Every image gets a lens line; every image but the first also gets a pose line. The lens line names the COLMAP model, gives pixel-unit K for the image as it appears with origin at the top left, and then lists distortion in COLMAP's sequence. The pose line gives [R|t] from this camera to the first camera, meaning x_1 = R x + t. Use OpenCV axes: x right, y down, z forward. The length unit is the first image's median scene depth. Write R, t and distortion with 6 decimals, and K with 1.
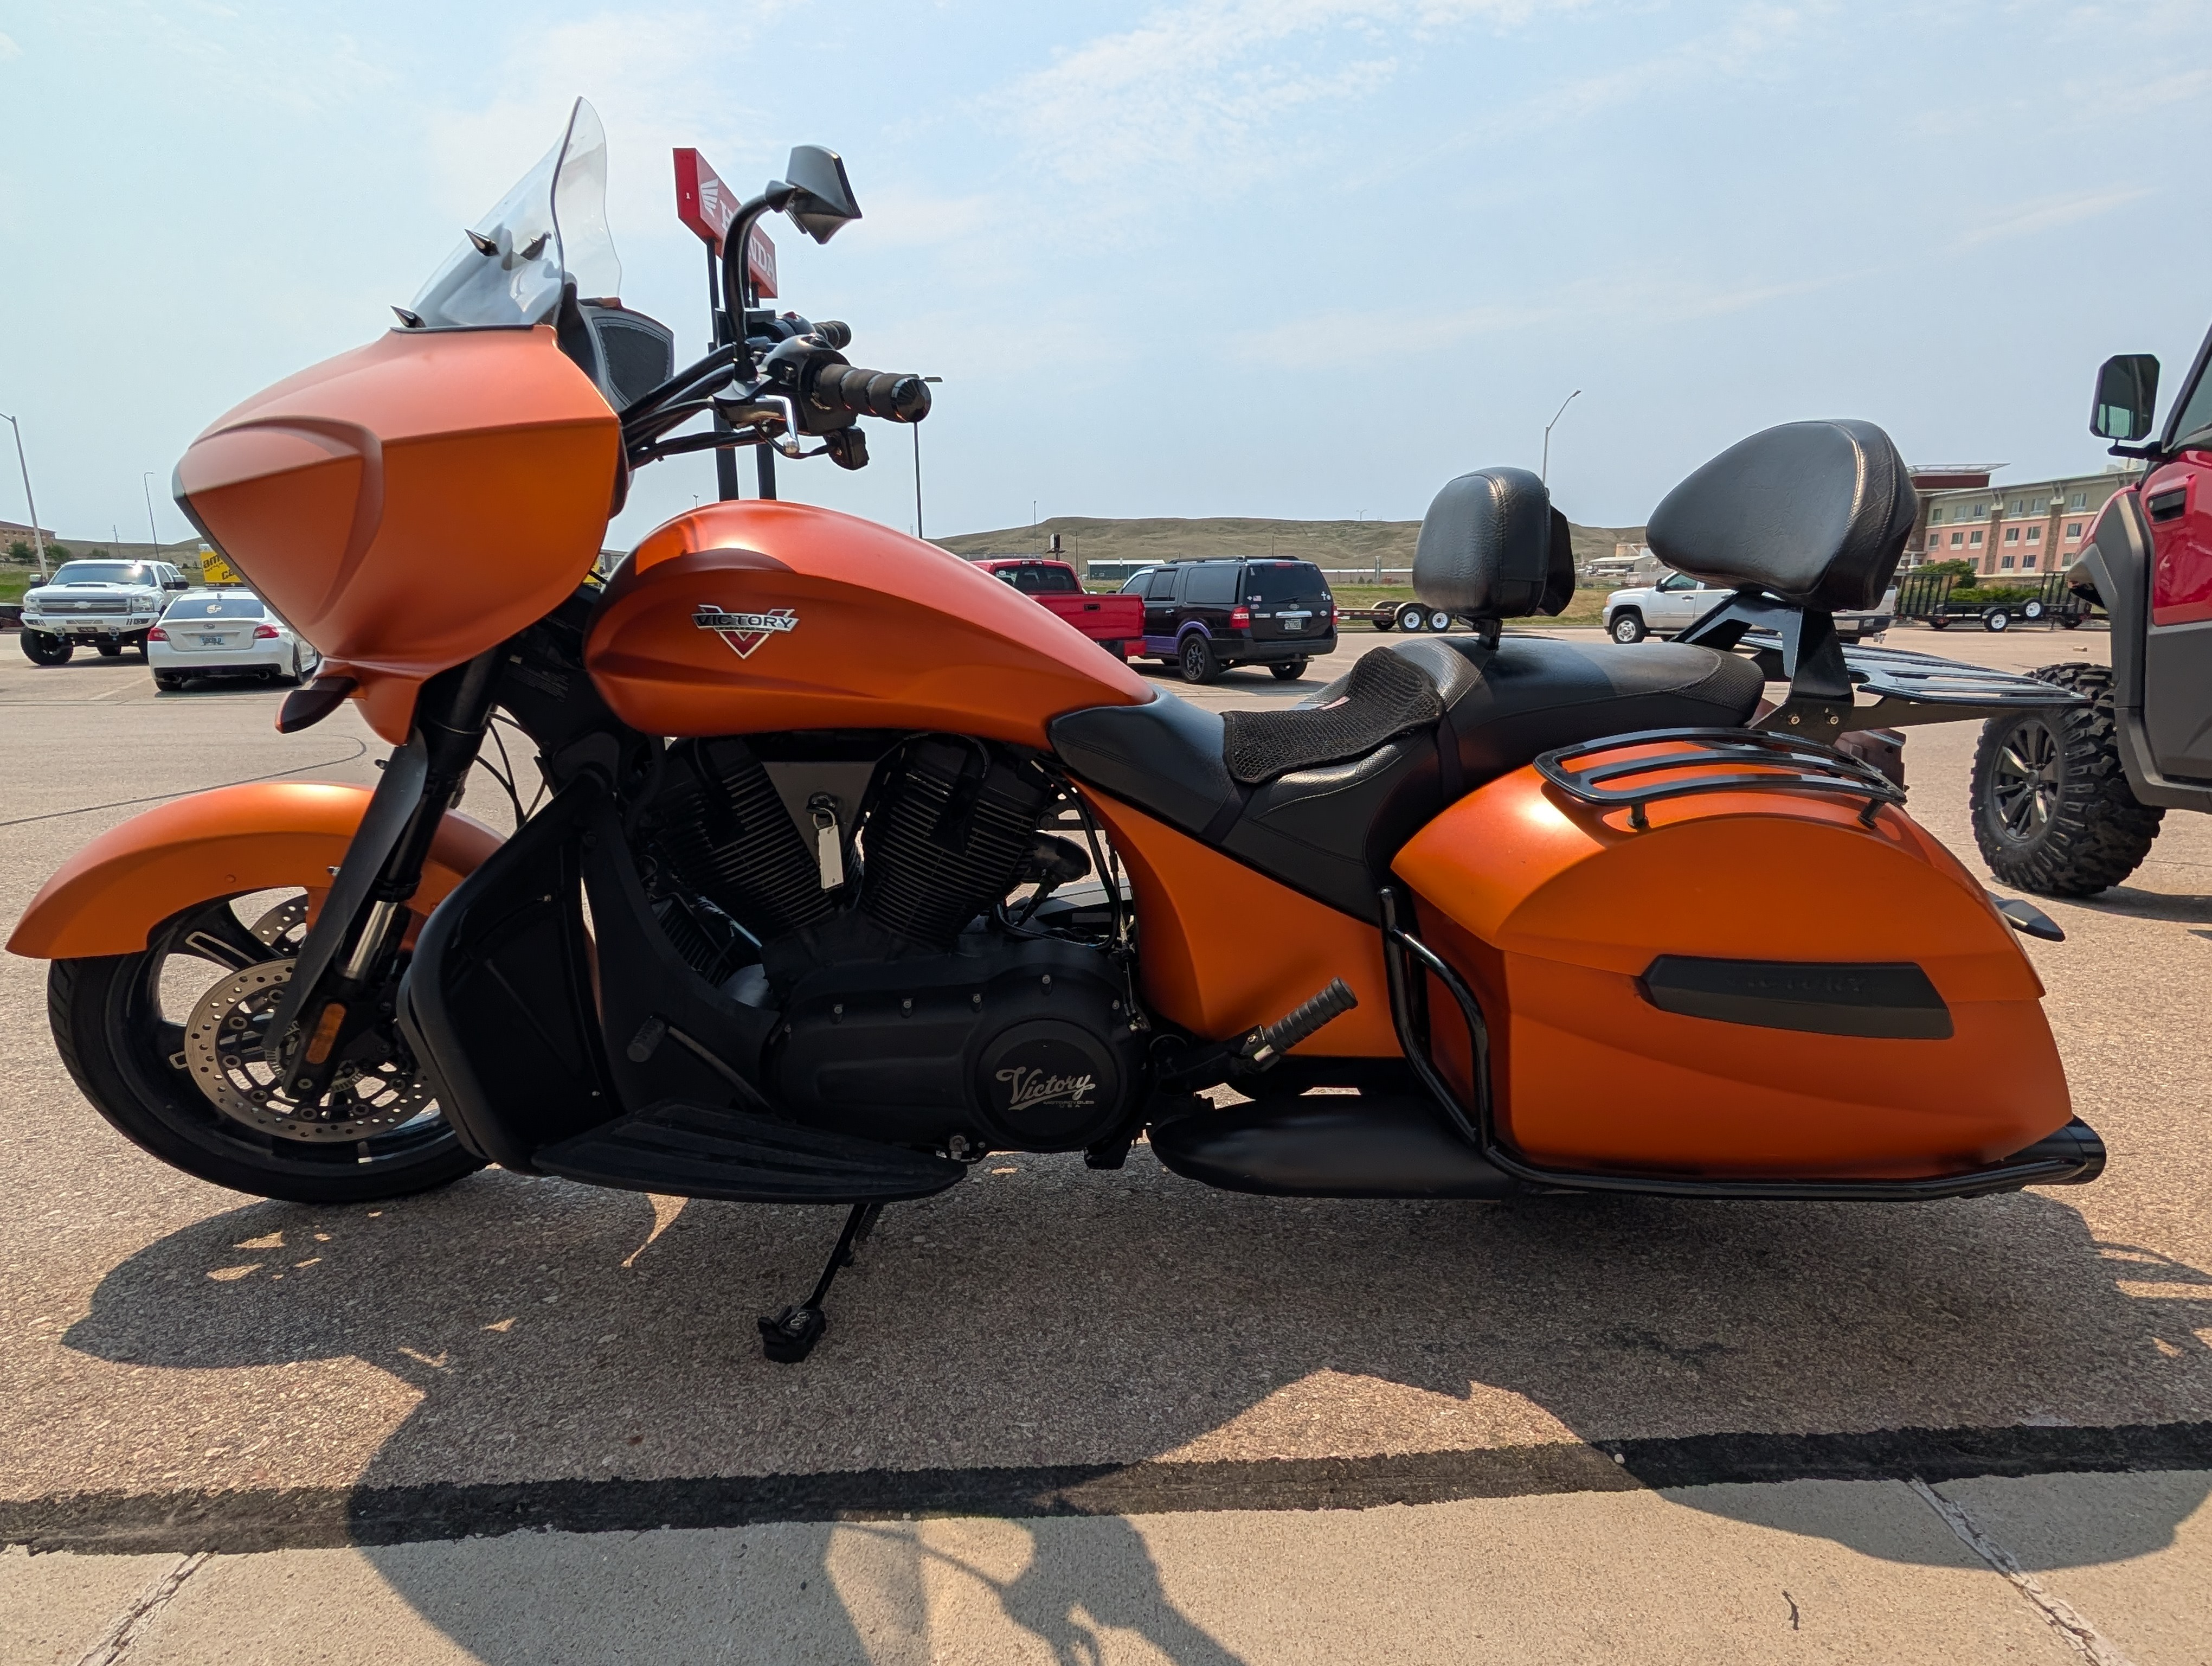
lens RADIAL K [[1147.7, 0, 1097.0], [0, 1147.7, 820.4], [0, 0, 1]] dist [-0.001367, 0.000743]
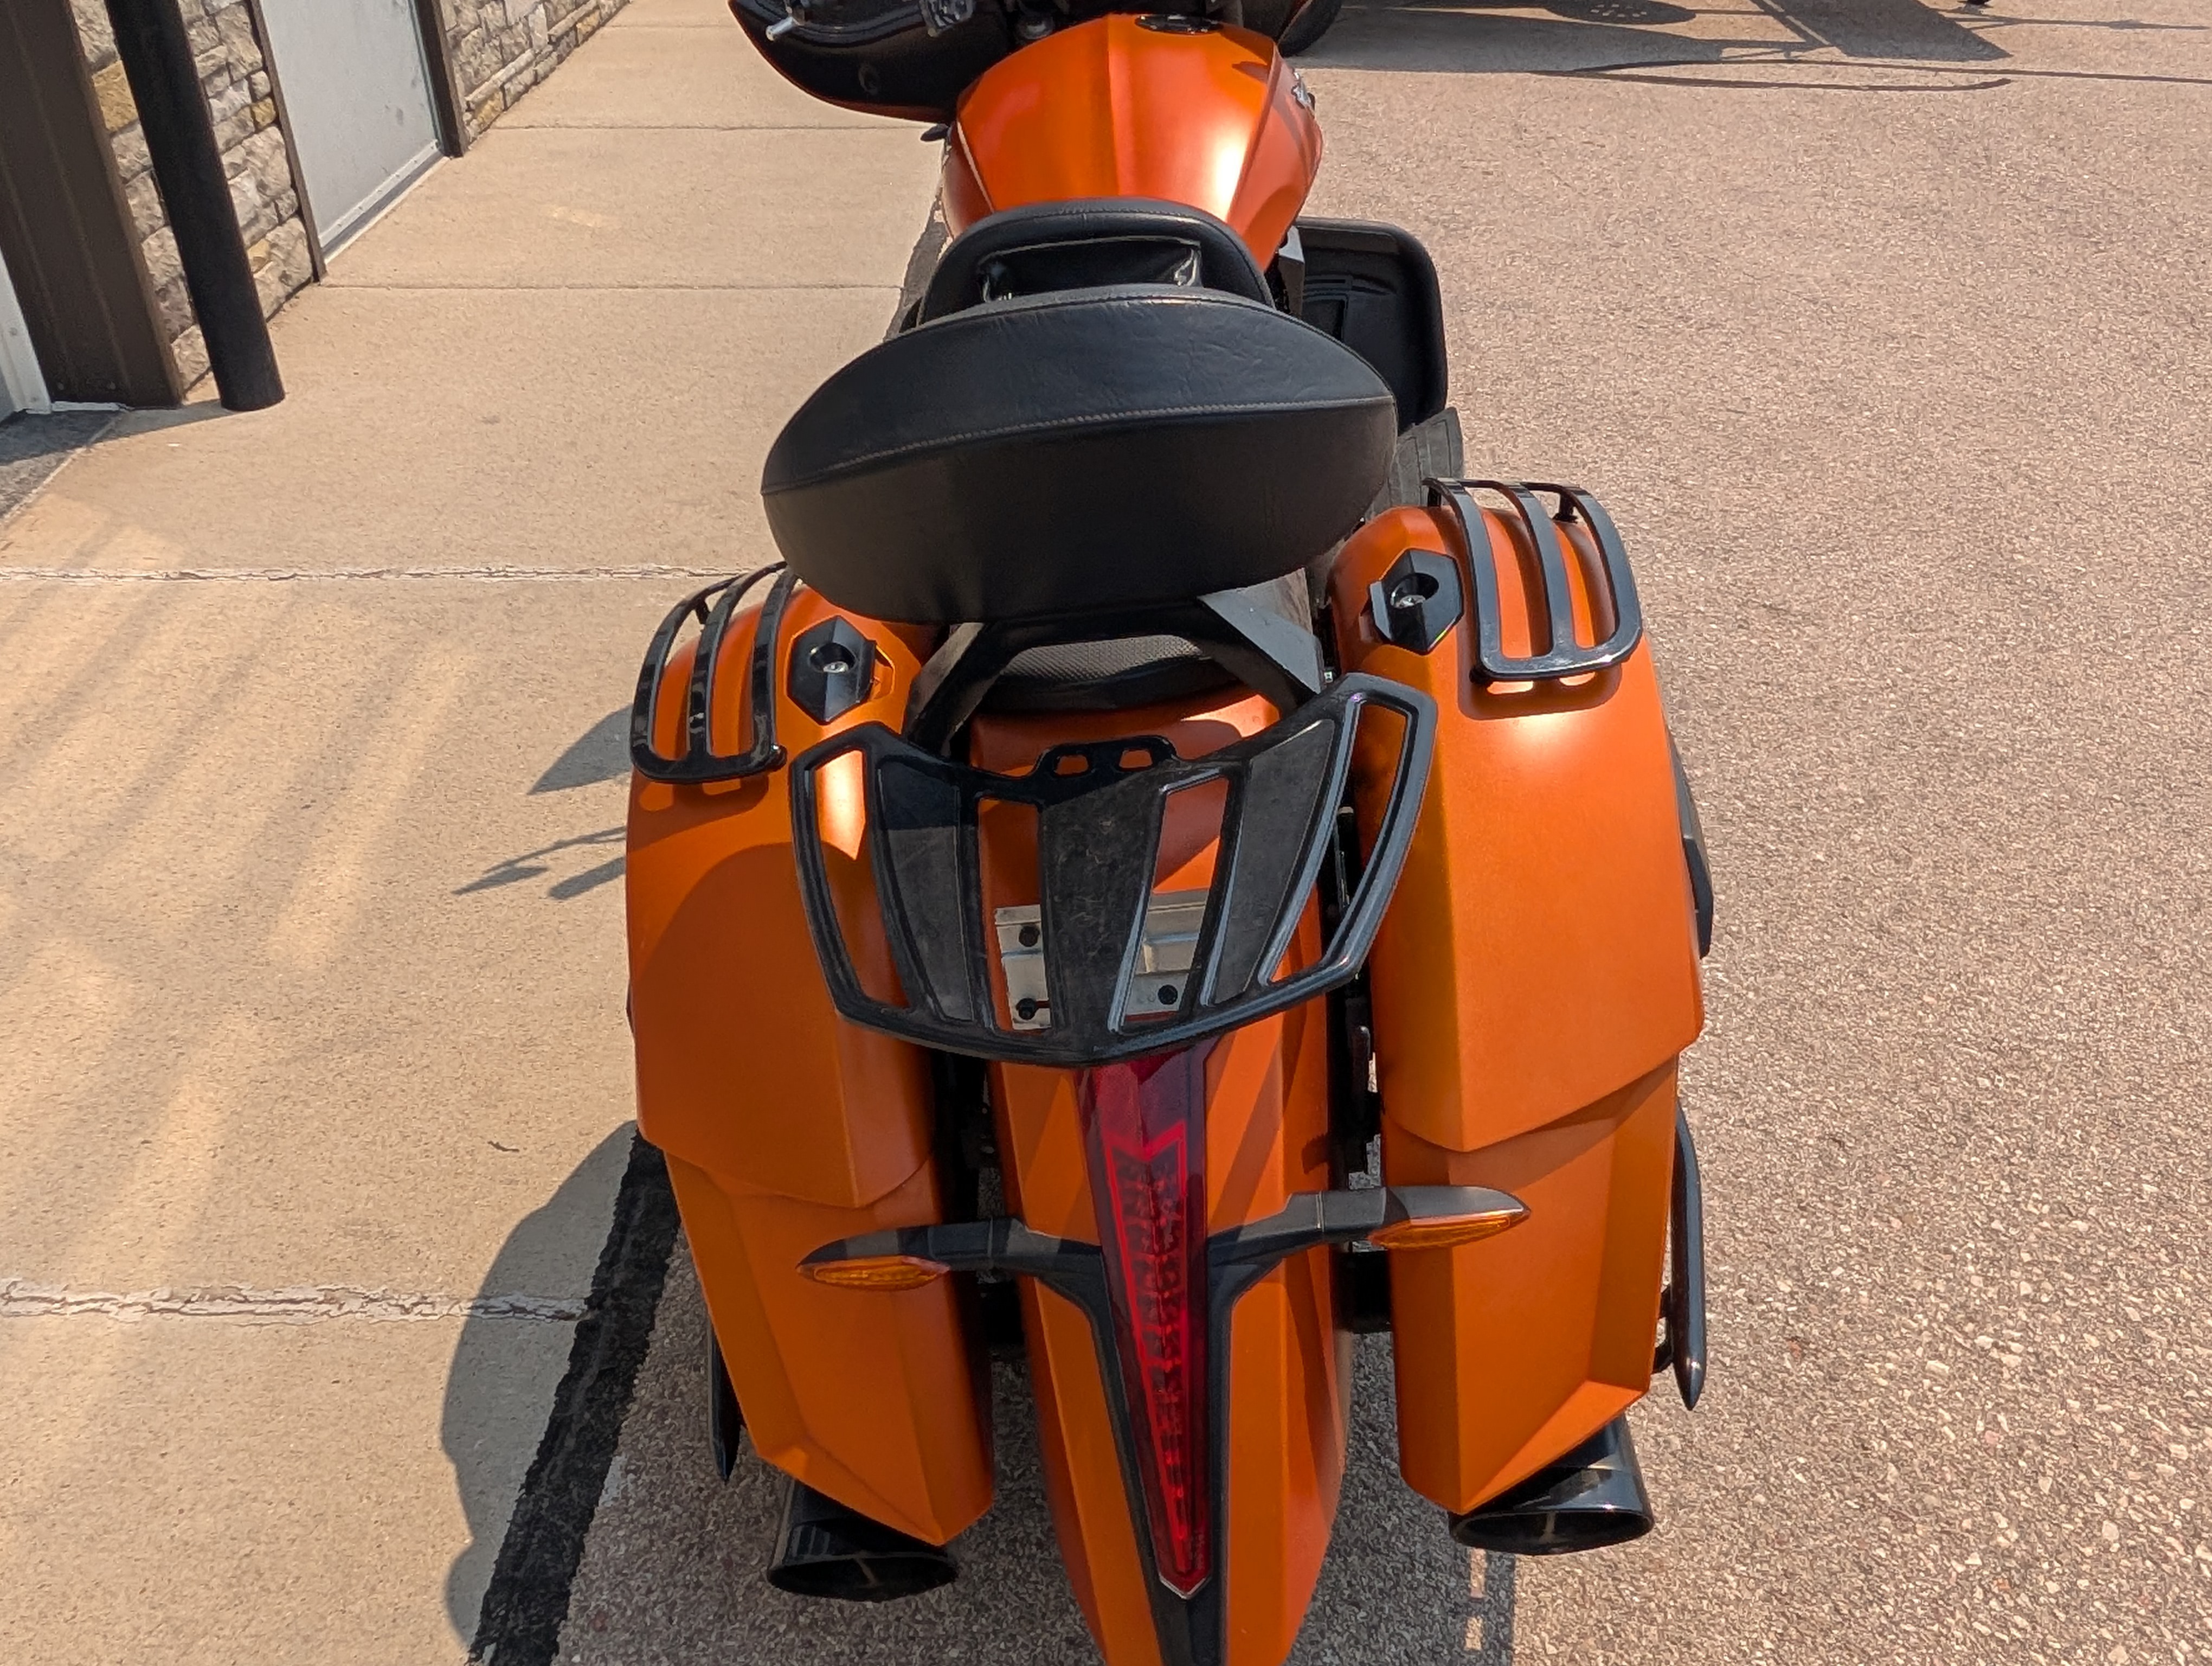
lens RADIAL K [[1829.8, 0, 1095.4], [0, 1829.8, 838.5], [0, 0, 1]] dist [-0.003327, 0.003515]
pose [[-0.059449, 0.577959, -0.813898, 1.520990], [-0.180617, 0.795654, 0.578197, -0.675219], [0.981755, 0.181377, 0.057088, 1.095997]]
